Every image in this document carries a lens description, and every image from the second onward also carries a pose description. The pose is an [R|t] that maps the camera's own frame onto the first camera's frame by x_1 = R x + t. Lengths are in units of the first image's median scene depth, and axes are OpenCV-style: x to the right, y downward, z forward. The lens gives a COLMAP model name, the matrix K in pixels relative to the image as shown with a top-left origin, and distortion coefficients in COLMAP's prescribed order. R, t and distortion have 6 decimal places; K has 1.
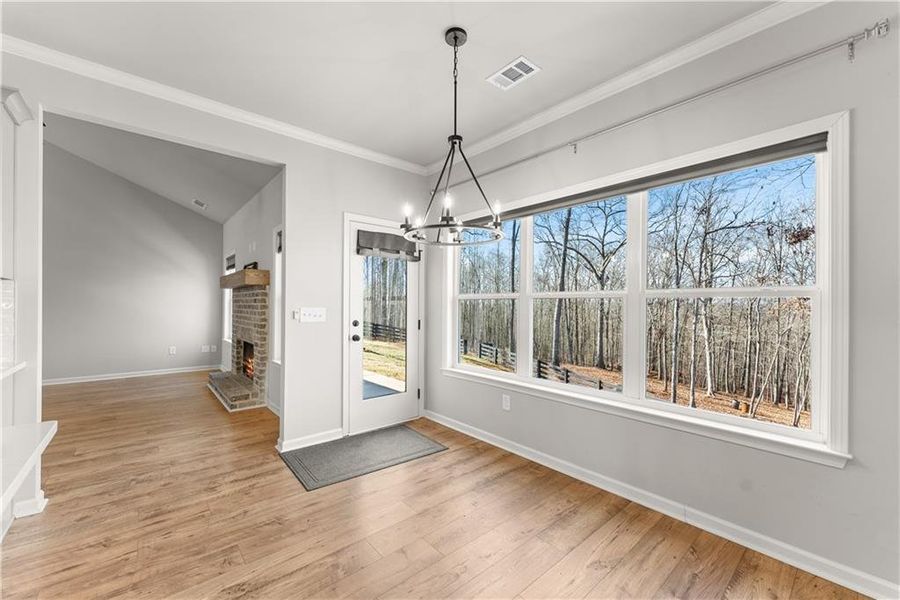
lens RADIAL K [[363.6, 0, 452.1], [0, 363.6, 303.2], [0, 0, 1]] dist [0.000195, 0.000322]
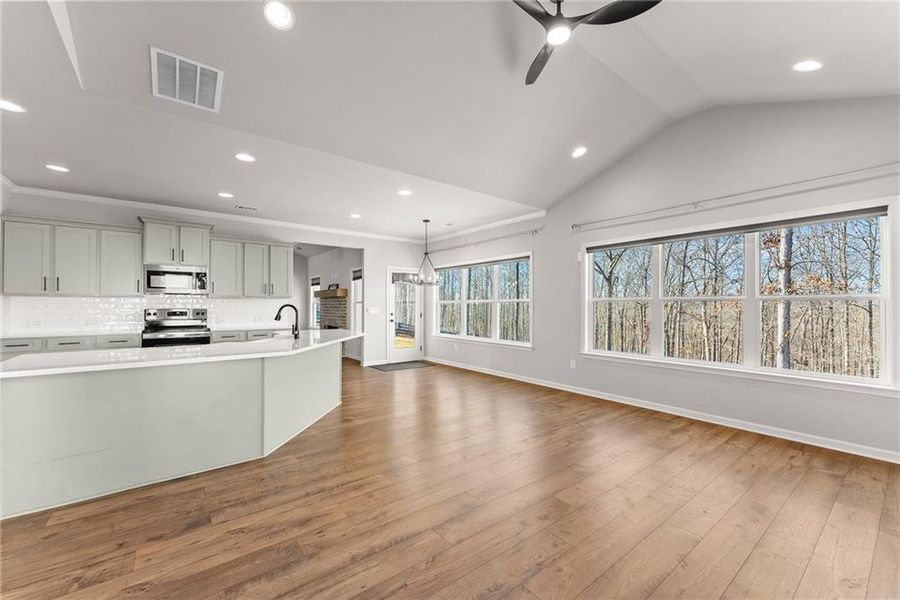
lens RADIAL K [[363.6, 0, 452.1], [0, 363.6, 303.2], [0, 0, 1]] dist [0.000195, 0.000322]
pose [[0.998459, -0.006850, -0.055068, 0.209606], [0.006749, 0.999975, -0.002019, -0.004876], [0.055080, 0.001644, 0.998481, -1.111668]]
